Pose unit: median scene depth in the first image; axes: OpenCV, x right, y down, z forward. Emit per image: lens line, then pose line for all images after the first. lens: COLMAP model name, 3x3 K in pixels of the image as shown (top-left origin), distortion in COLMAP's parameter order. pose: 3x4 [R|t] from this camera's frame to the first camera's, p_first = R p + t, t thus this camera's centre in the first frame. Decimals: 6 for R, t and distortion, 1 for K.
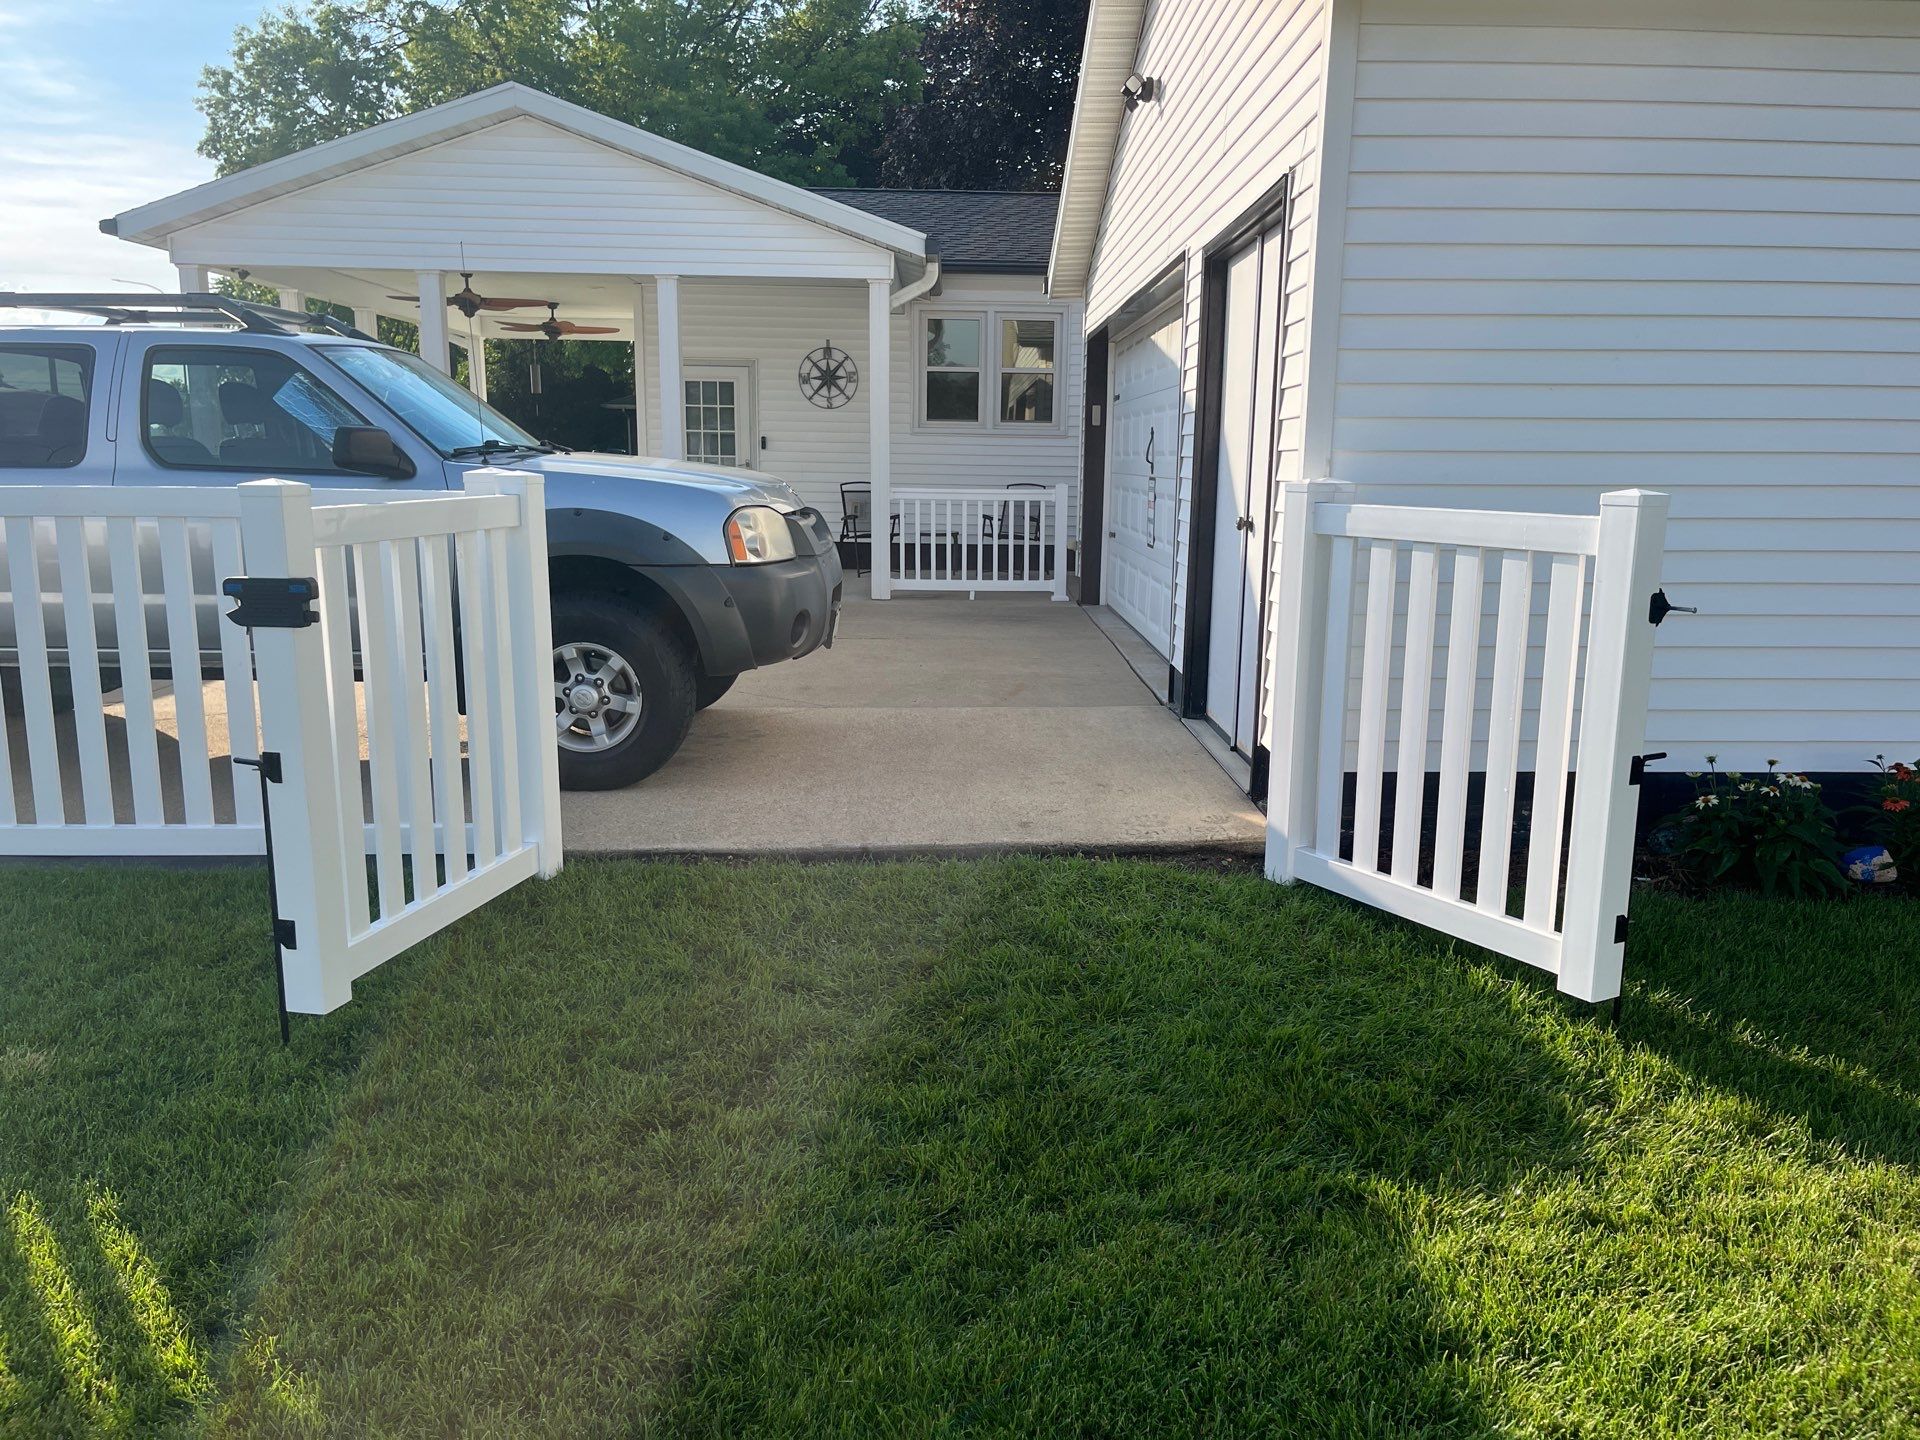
lens RADIAL K [[1405.2, 0, 995.6], [0, 1405.2, 746.9], [0, 0, 1]] dist [0.071220, -0.079317]
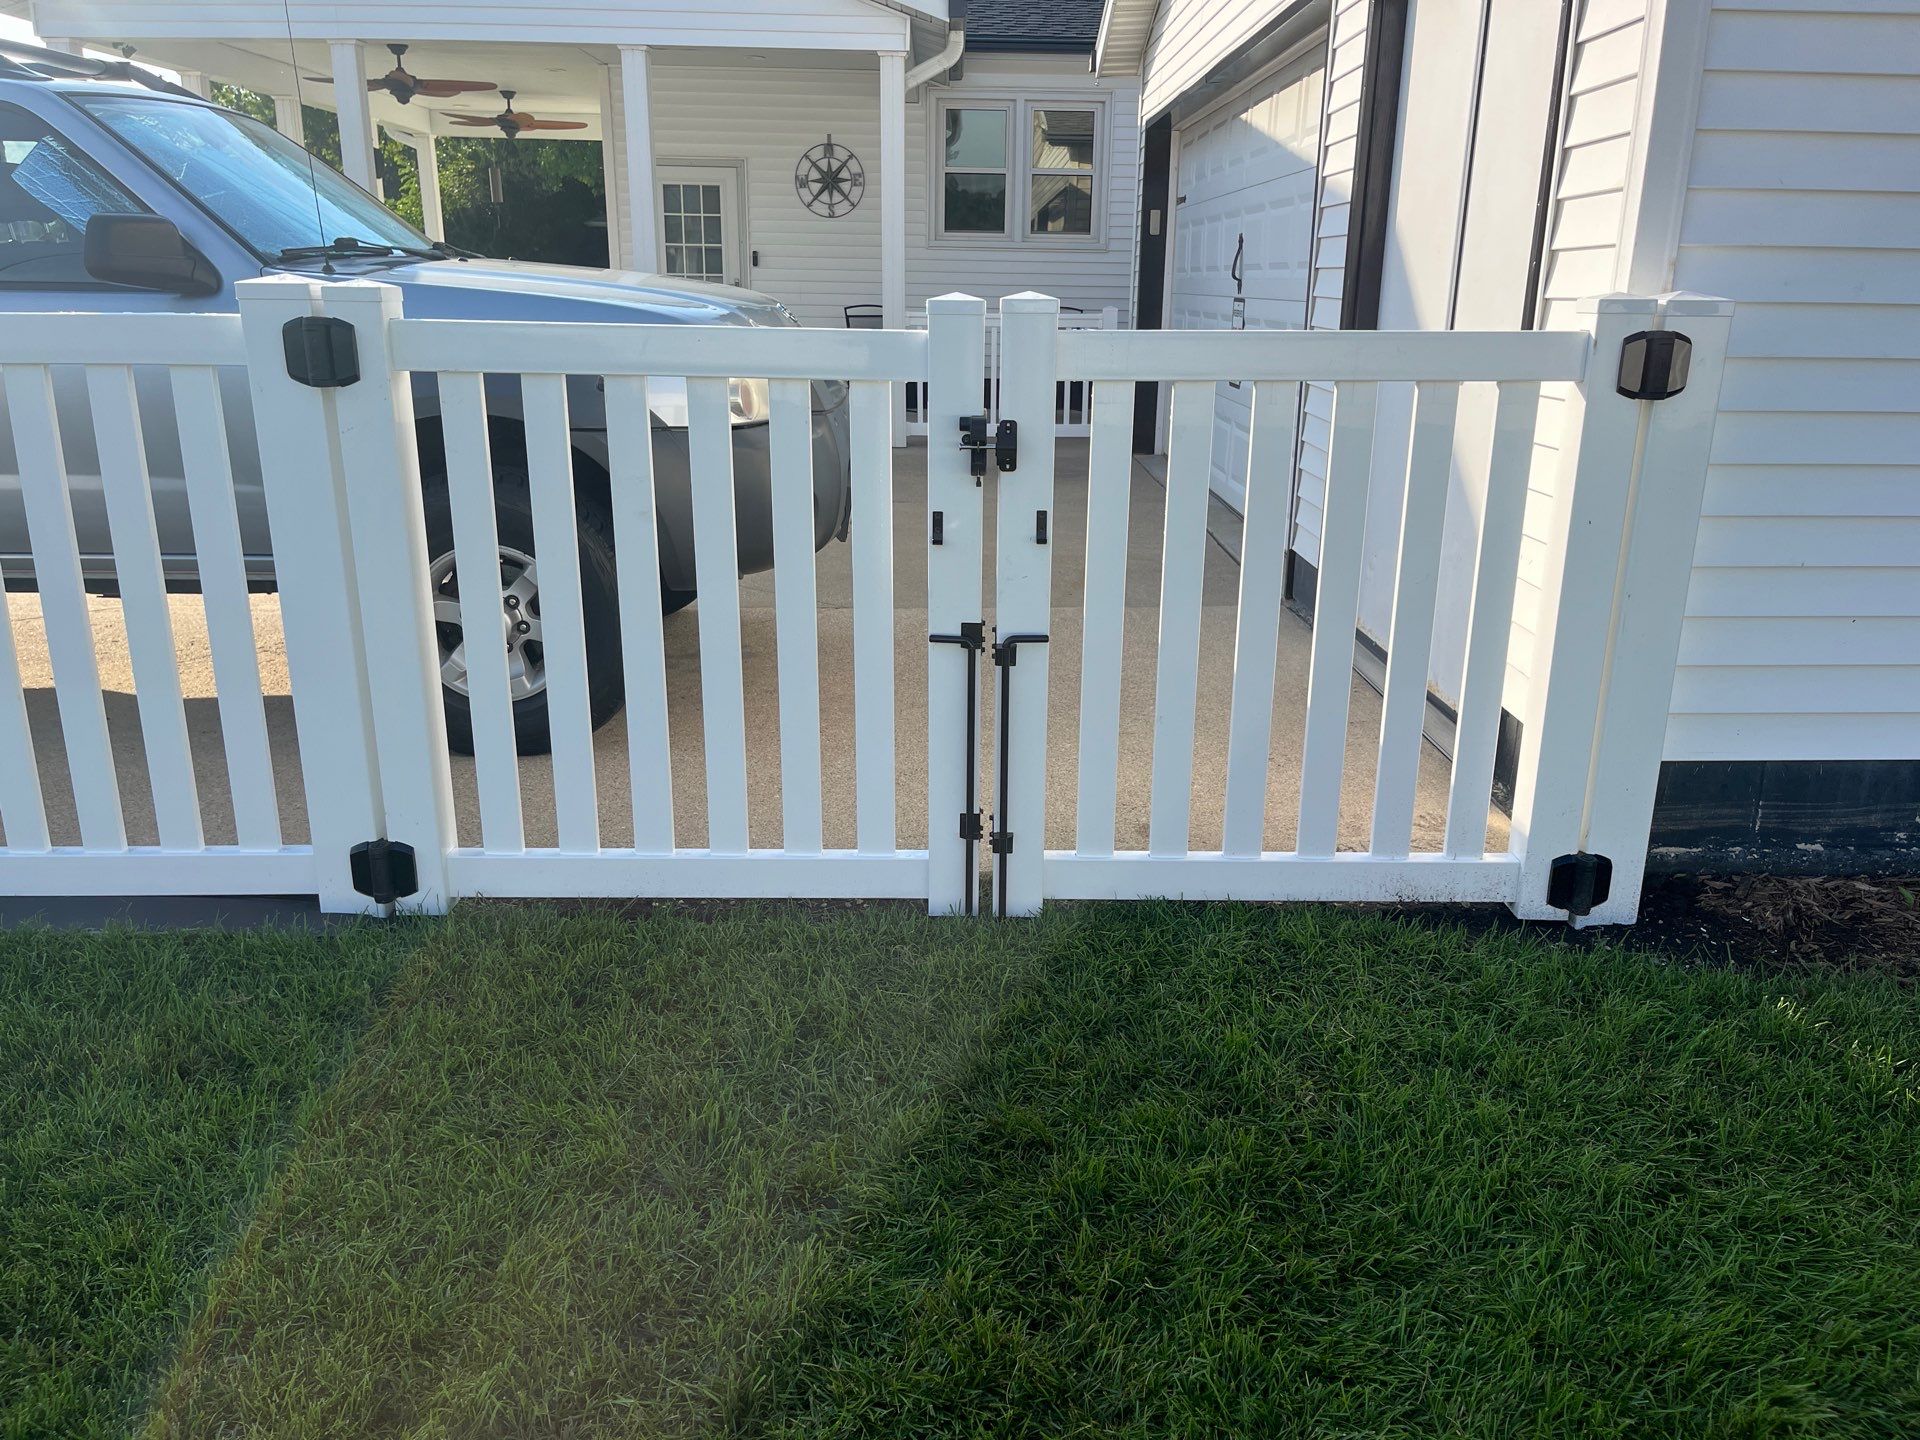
lens RADIAL K [[1425.3, 0, 995.4], [0, 1425.3, 722.3], [0, 0, 1]] dist [0.065017, -0.080620]
pose [[0.999994, 0.001978, -0.002889, -0.016822], [-0.001692, 0.995368, 0.096121, -0.020860], [0.003065, -0.096115, 0.995365, 0.115566]]
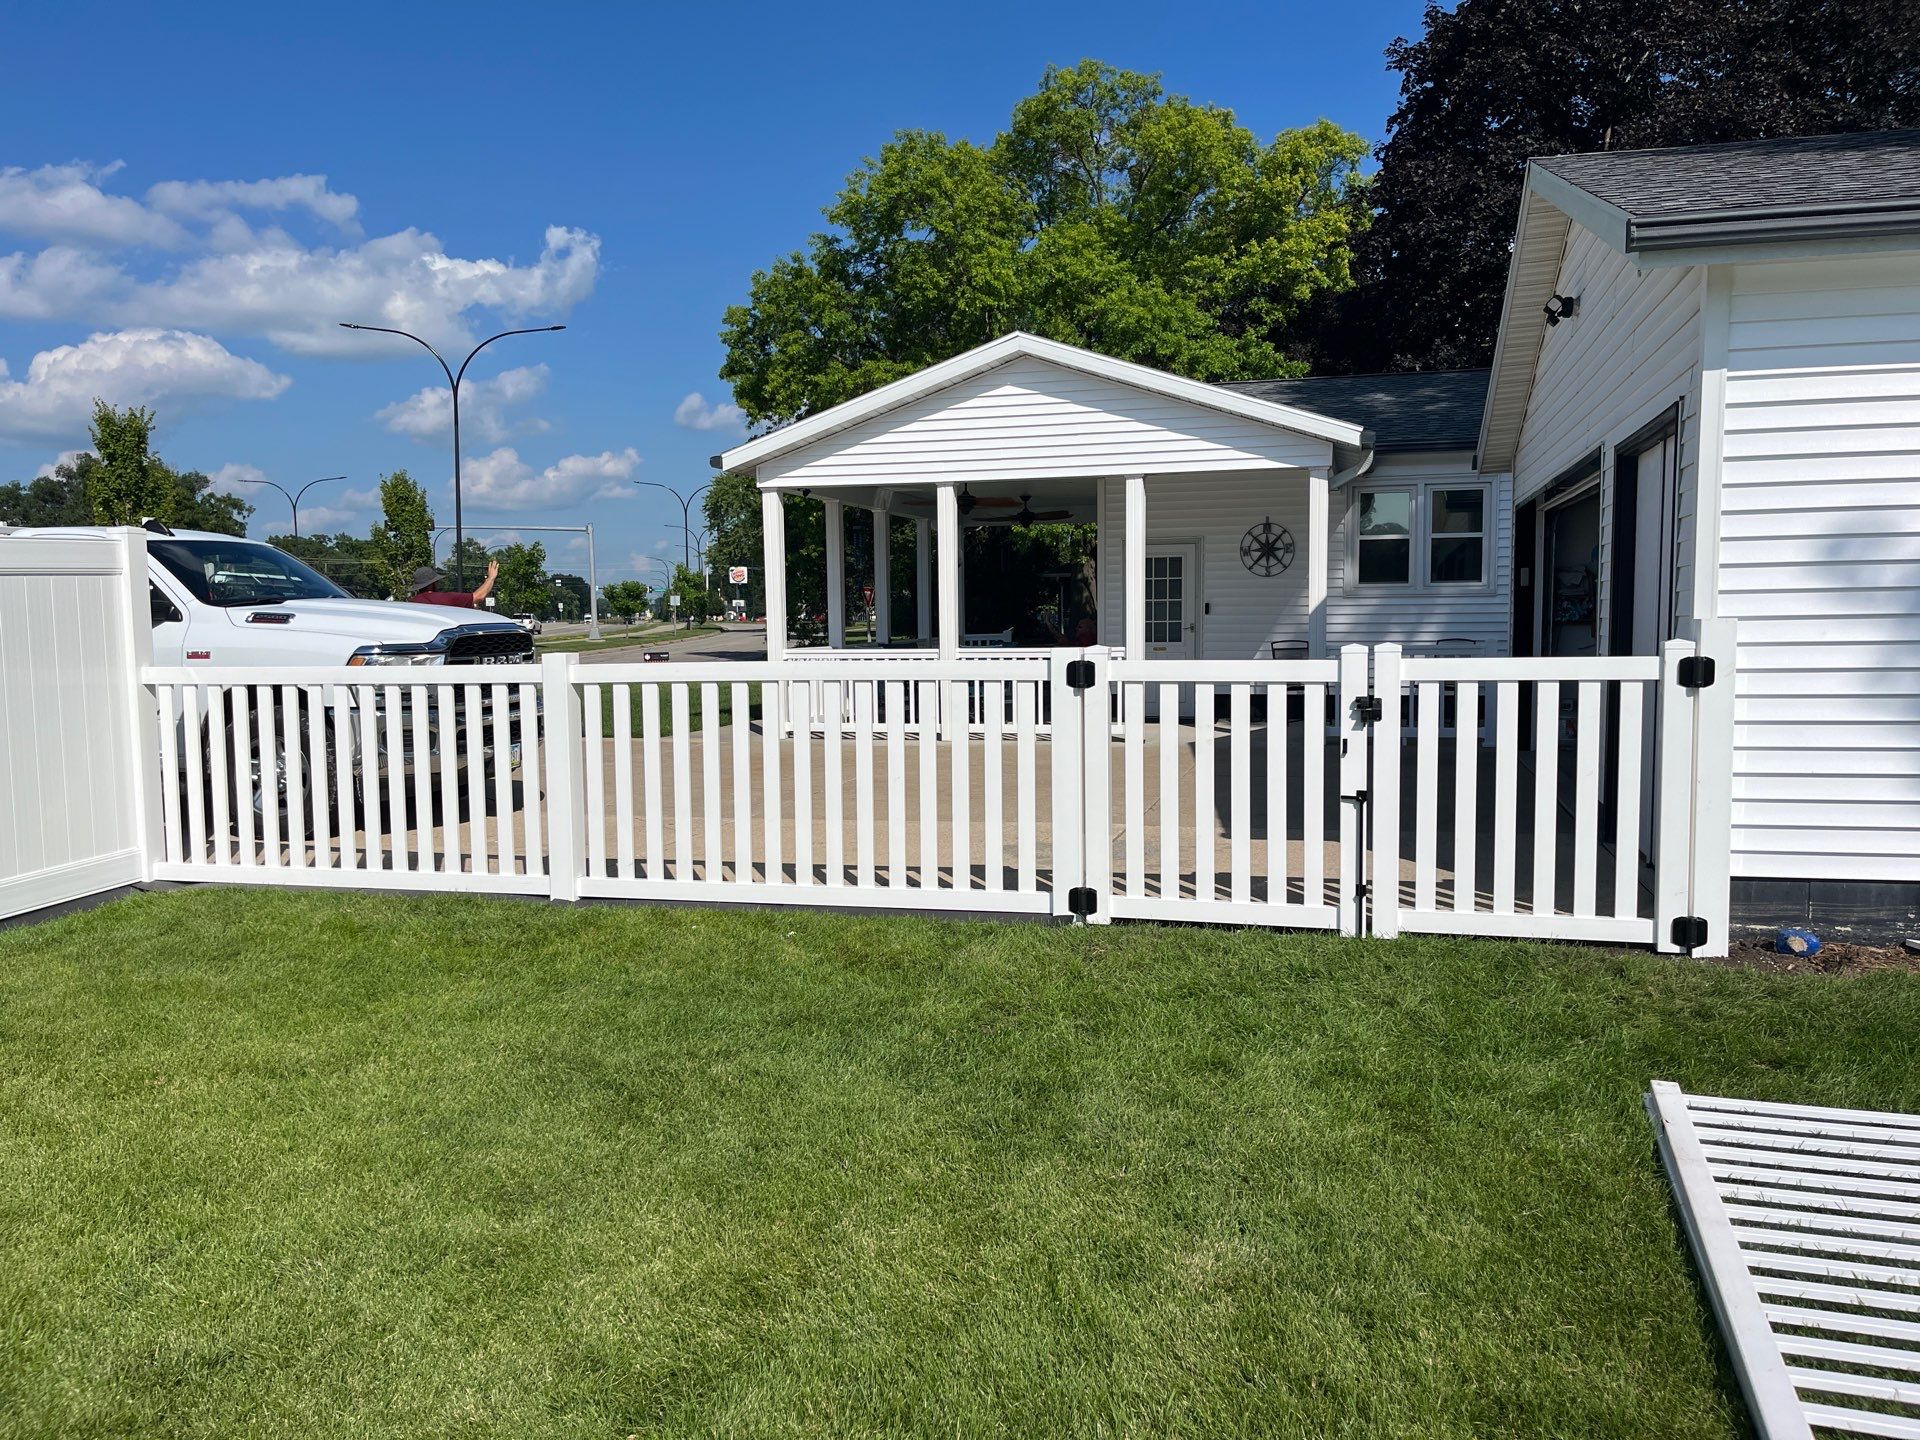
lens RADIAL K [[1425.3, 0, 995.4], [0, 1425.3, 722.3], [0, 0, 1]] dist [0.065017, -0.080620]
pose [[0.958459, -0.002281, -0.285220, -0.003166], [-0.033945, 0.991949, -0.122003, 0.020719], [0.283202, 0.126617, 0.950665, -0.128733]]
